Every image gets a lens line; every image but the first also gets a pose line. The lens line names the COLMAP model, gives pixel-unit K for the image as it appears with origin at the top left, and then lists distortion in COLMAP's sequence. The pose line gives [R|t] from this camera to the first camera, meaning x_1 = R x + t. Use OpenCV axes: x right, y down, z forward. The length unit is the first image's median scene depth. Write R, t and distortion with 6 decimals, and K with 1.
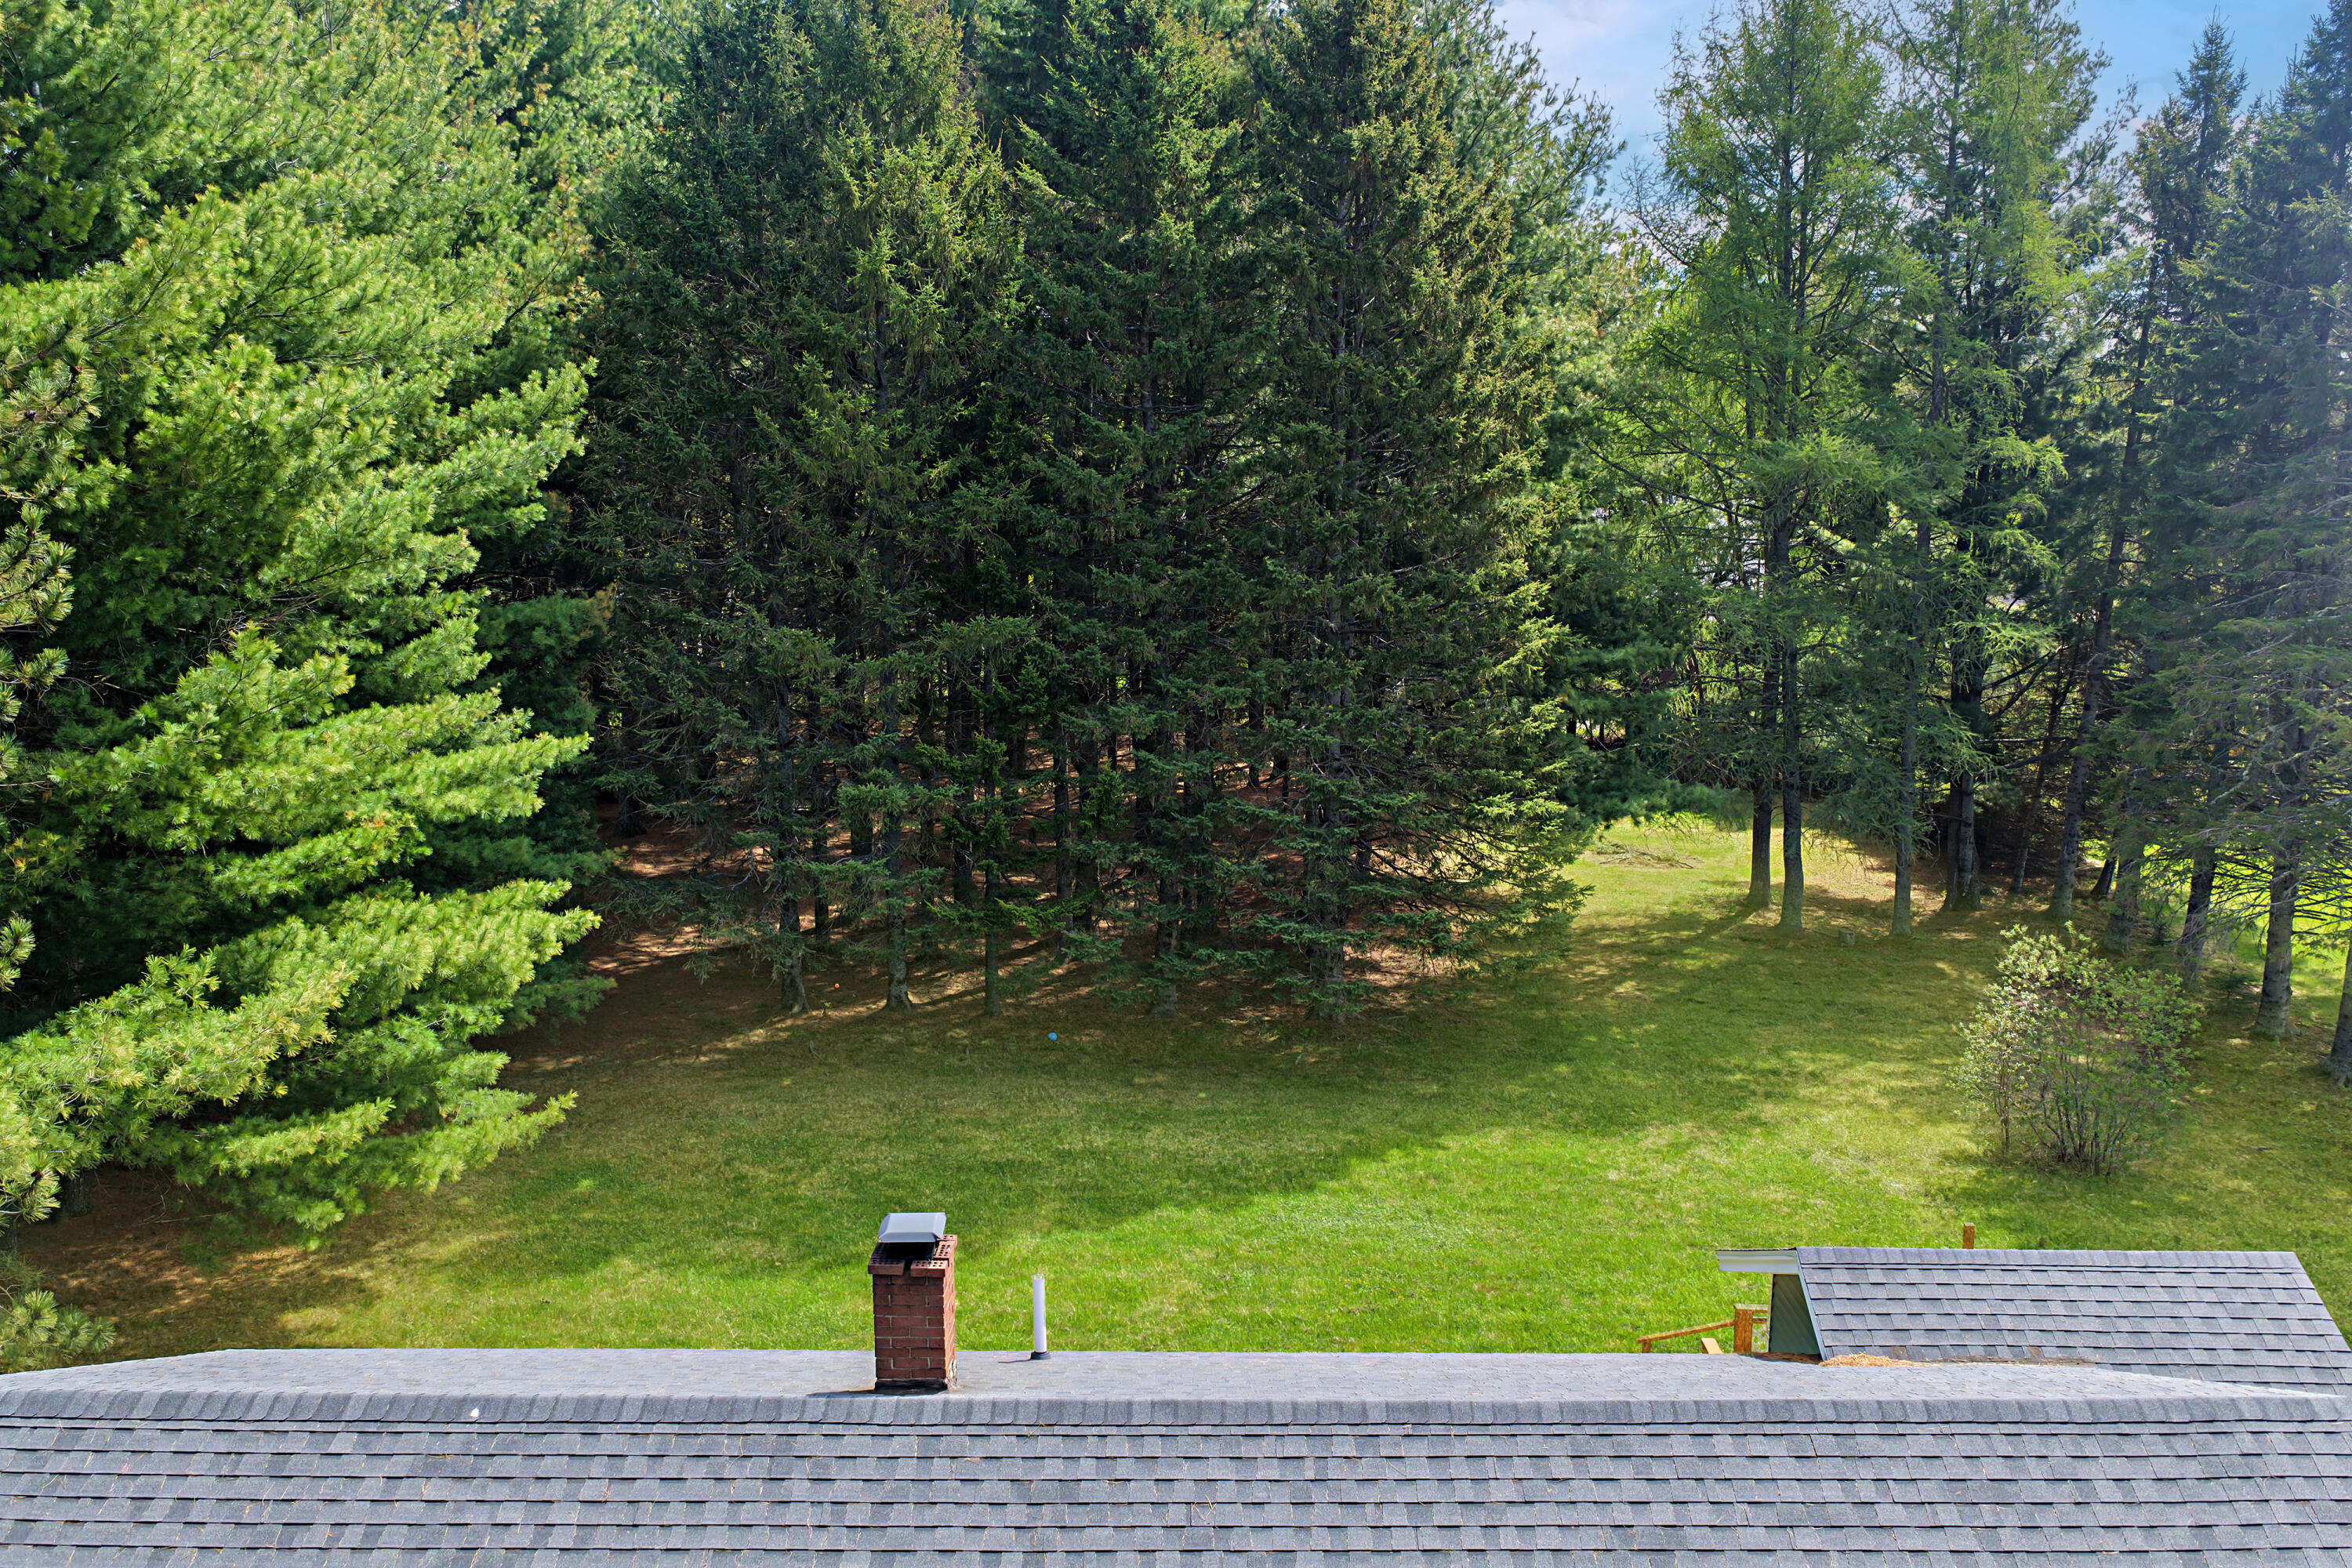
lens RADIAL K [[1952.1, 0, 1182.8], [0, 1952.1, 785.9], [0, 0, 1]] dist [-0.004520, 0.010533]
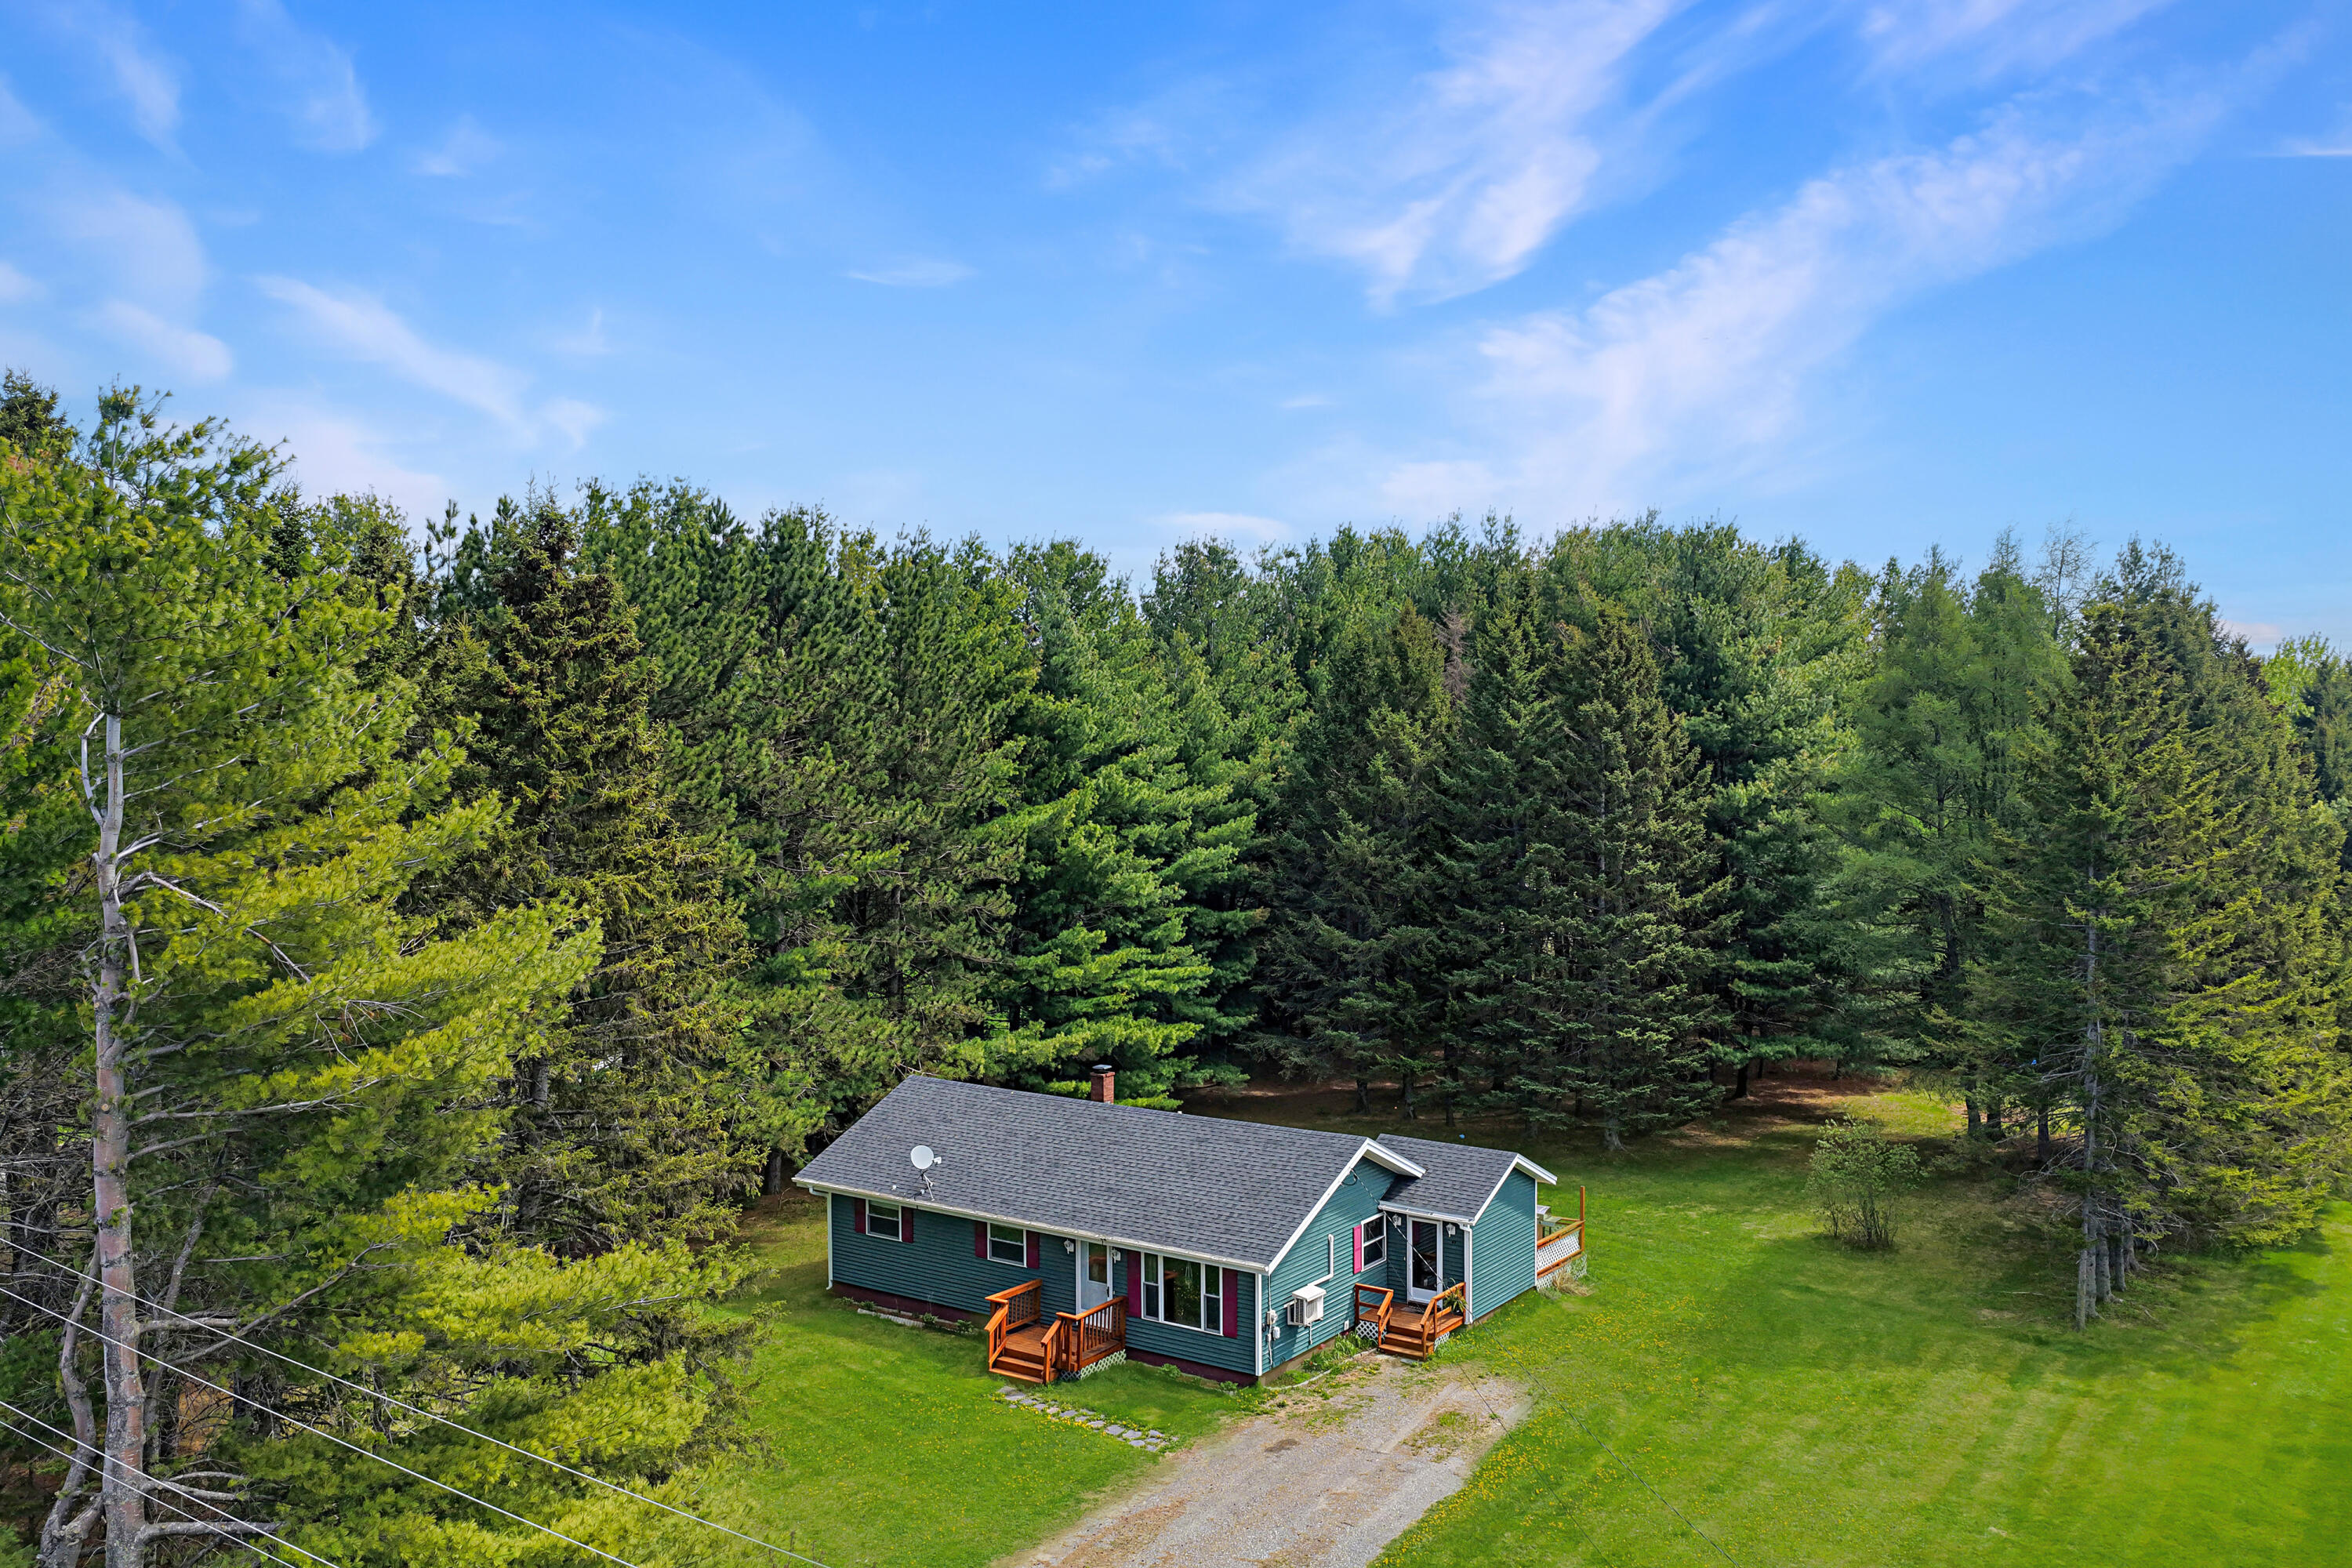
lens RADIAL K [[1951.2, 0, 1205.8], [0, 1951.2, 793.3], [0, 0, 1]] dist [-0.009140, -0.005756]
pose [[0.828884, 0.014580, -0.559231, 0.927372], [-0.089425, 0.990259, -0.106727, 0.020316], [0.552227, 0.138473, 0.822113, -0.949227]]
